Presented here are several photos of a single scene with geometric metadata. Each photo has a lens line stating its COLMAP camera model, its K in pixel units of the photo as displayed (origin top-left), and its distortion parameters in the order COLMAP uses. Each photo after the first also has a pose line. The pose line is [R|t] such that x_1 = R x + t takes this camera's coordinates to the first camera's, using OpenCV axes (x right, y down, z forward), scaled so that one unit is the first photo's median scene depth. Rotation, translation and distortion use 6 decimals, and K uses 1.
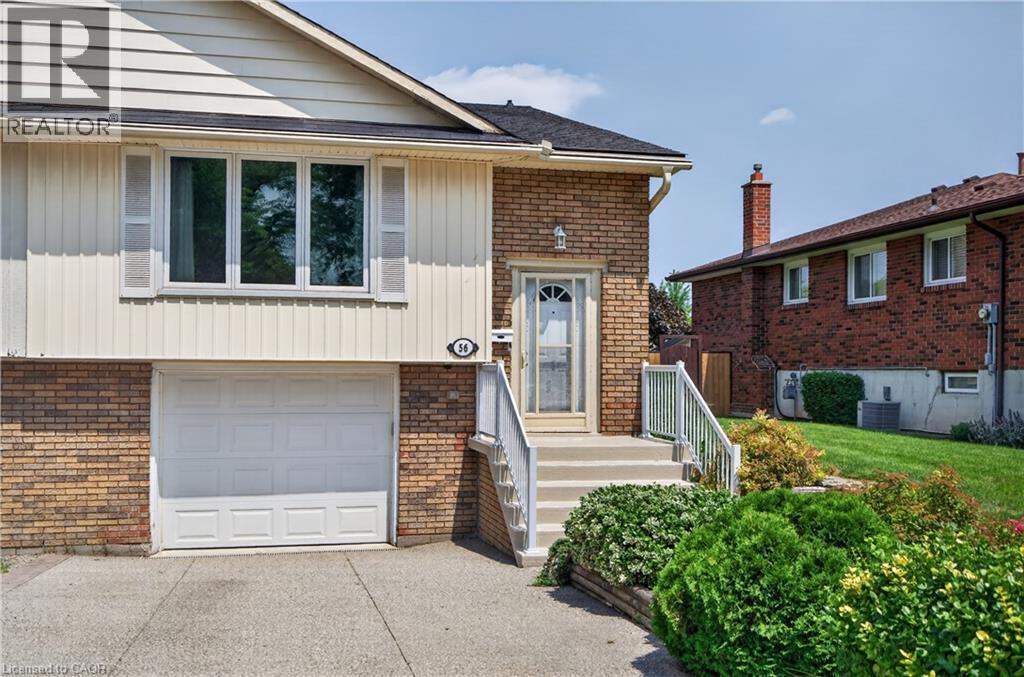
lens RADIAL K [[1134.9, 0, 512.3], [0, 1134.9, 341.3], [0, 0, 1]] dist [0.002942, 0.000000]
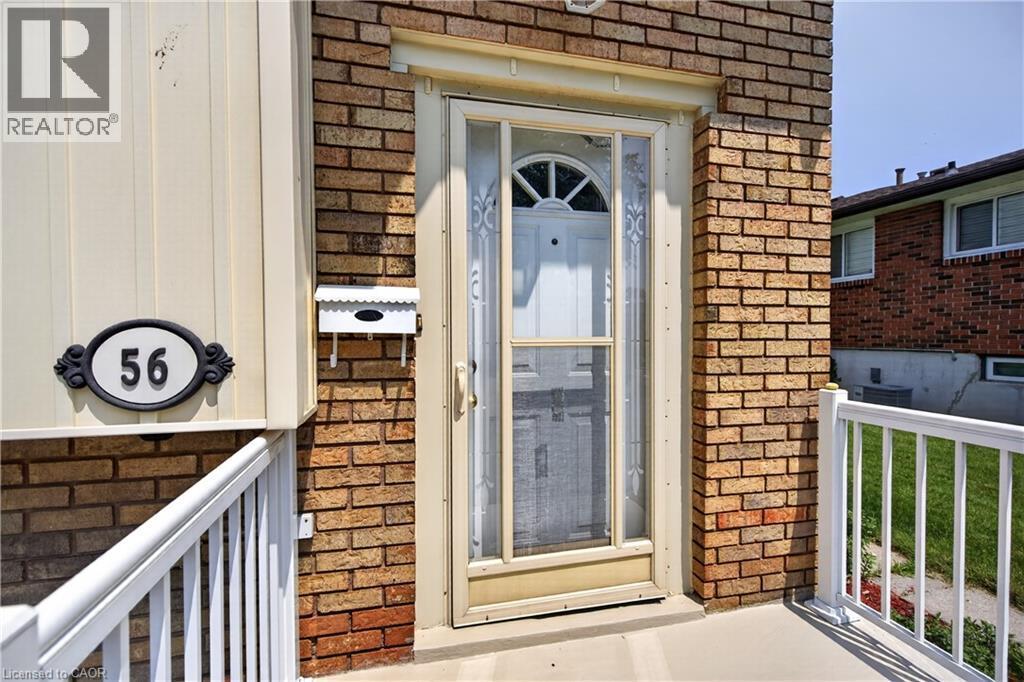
lens RADIAL K [[465.4, 0, 508.5], [0, 465.4, 339.1], [0, 0, 1]] dist [-0.006804, -0.000329]
pose [[0.999900, -0.008284, 0.011468, 0.020886], [0.007867, 0.999322, 0.035958, -0.001681], [-0.011758, -0.035864, 0.999288, 0.863404]]
